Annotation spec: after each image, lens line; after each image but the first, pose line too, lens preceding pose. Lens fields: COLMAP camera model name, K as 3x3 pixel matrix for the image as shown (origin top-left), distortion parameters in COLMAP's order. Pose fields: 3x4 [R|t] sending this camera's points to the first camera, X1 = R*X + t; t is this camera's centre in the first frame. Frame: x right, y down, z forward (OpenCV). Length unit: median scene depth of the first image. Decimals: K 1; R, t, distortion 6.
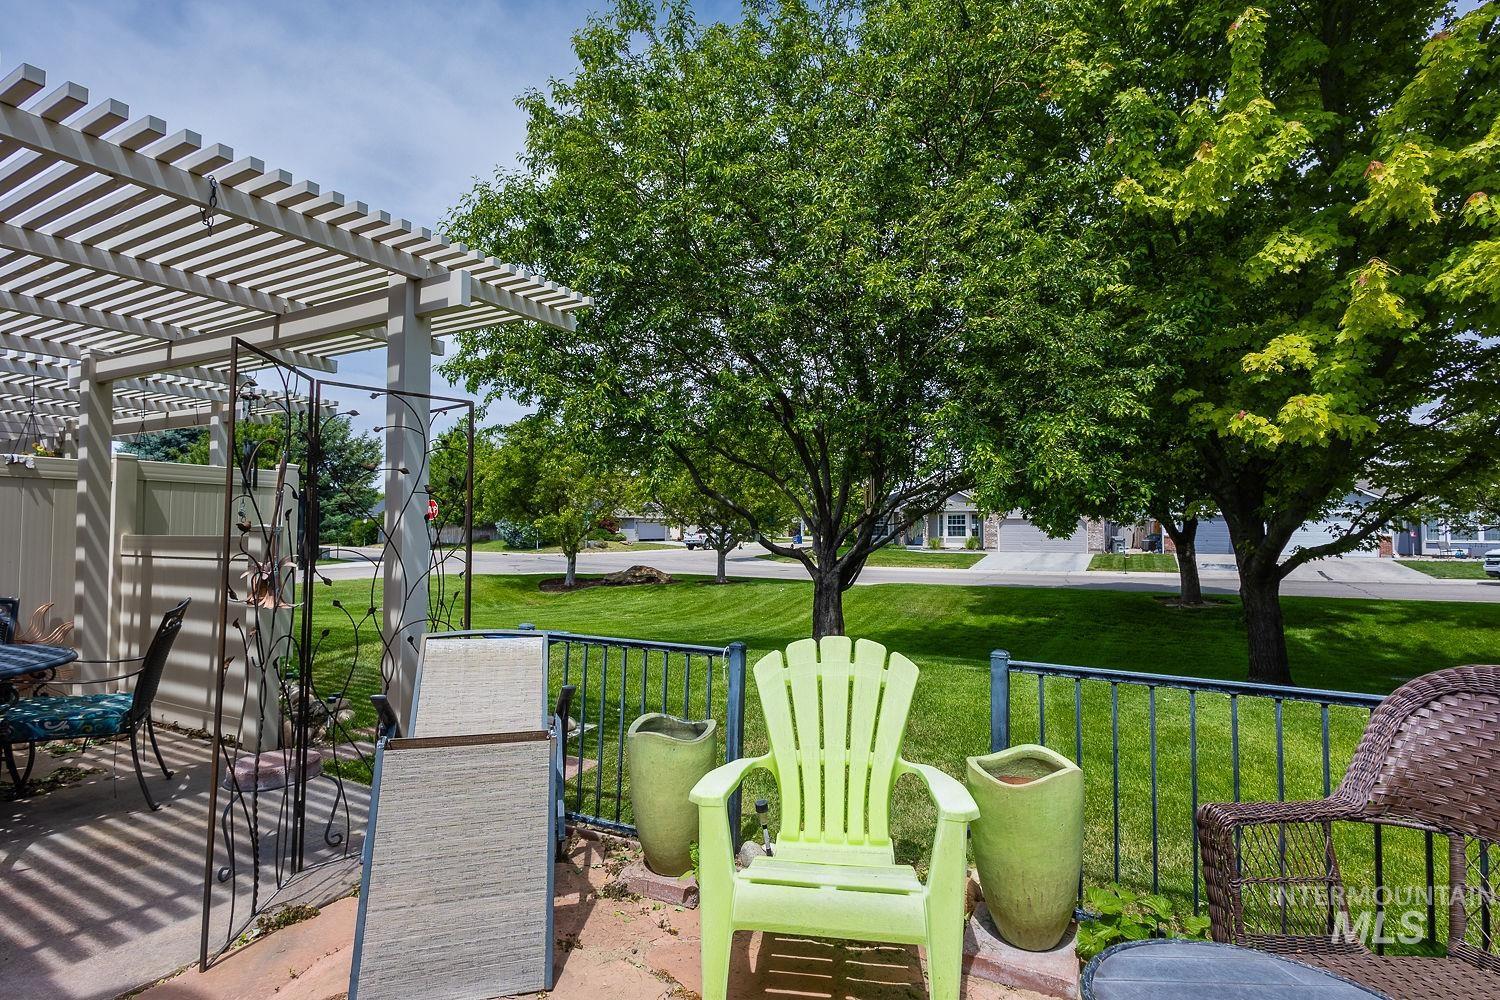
lens RADIAL K [[726.1, 0, 750.0], [0, 726.1, 500.0], [0, 0, 1]] dist [0.011967, 0.000063]
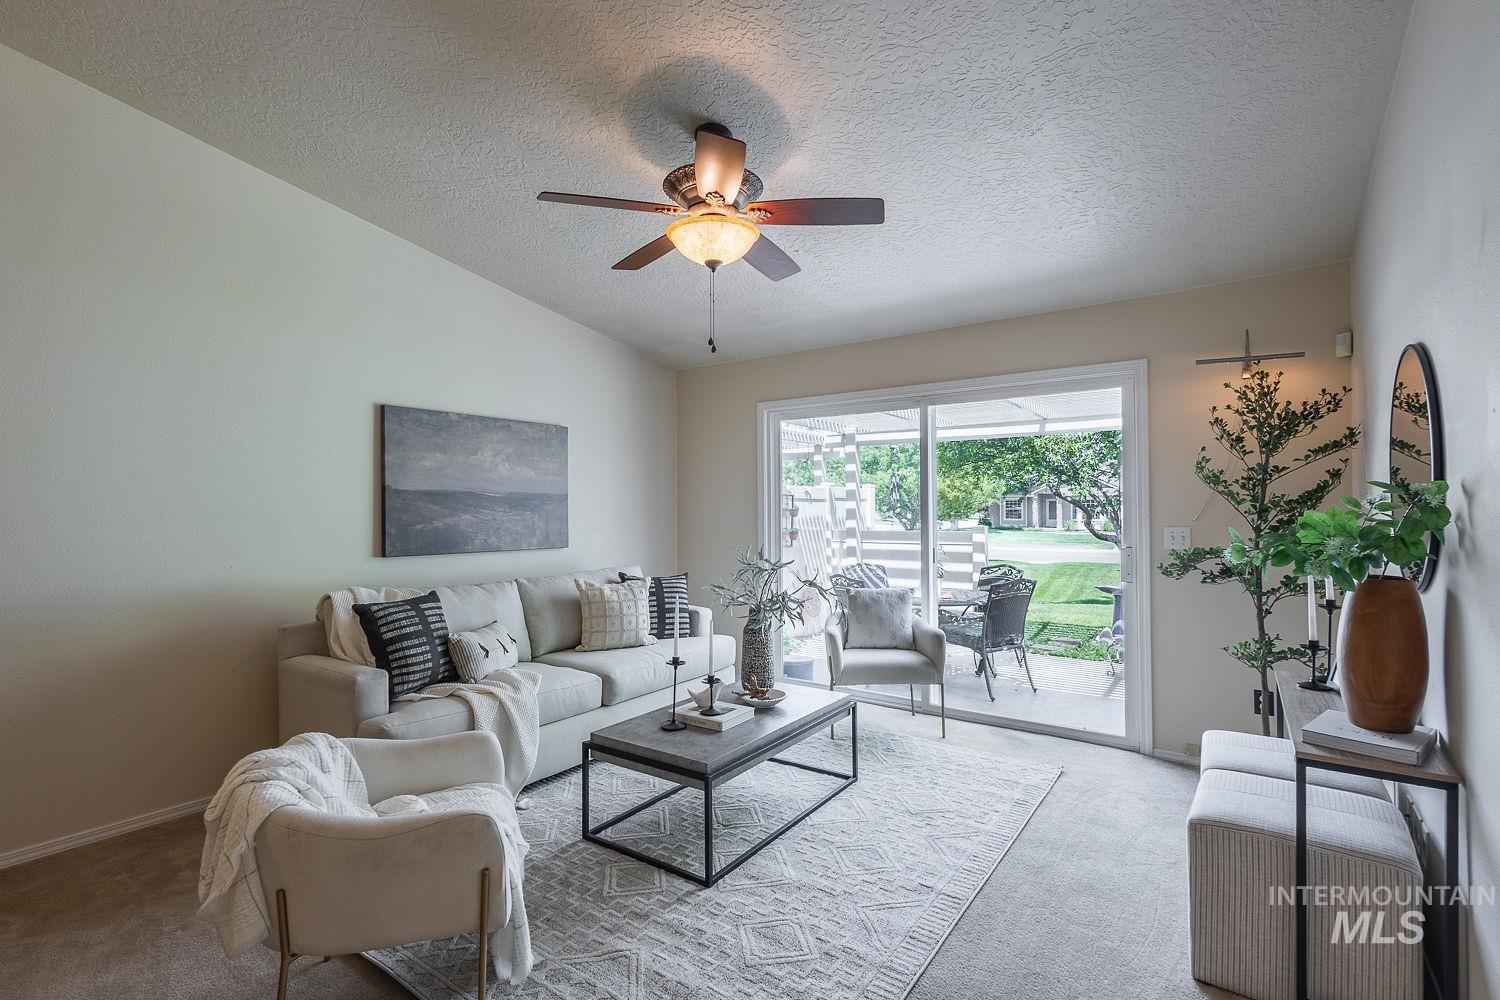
lens RADIAL K [[693.0, 0, 750.0], [0, 693.0, 500.0], [0, 0, 1]] dist [0.007398, -0.001356]
pose [[0.993339, -0.007934, -0.114958, -0.944256], [0.010699, 0.999668, 0.023451, -0.066576], [0.114734, -0.024525, 0.993094, -0.662110]]
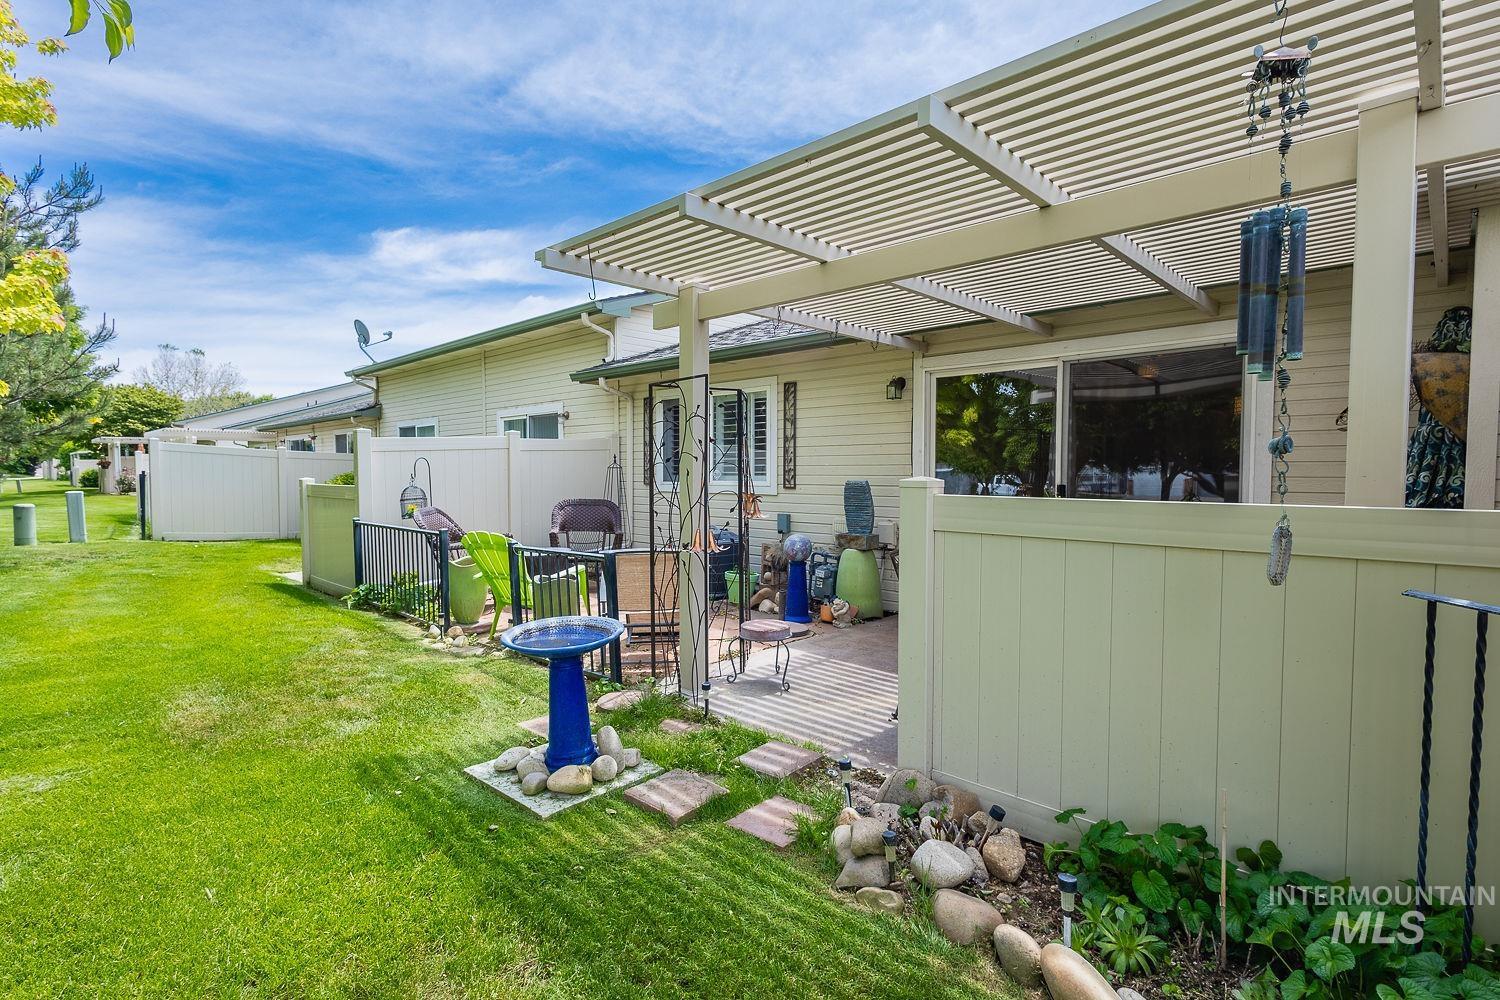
lens RADIAL K [[726.1, 0, 750.0], [0, 726.1, 500.0], [0, 0, 1]] dist [0.011967, 0.000063]
pose [[-0.964361, -0.010654, 0.264374, -0.646868], [-0.010584, 0.999943, 0.001689, 0.052454], [-0.264377, -0.001169, -0.964419, 1.586608]]
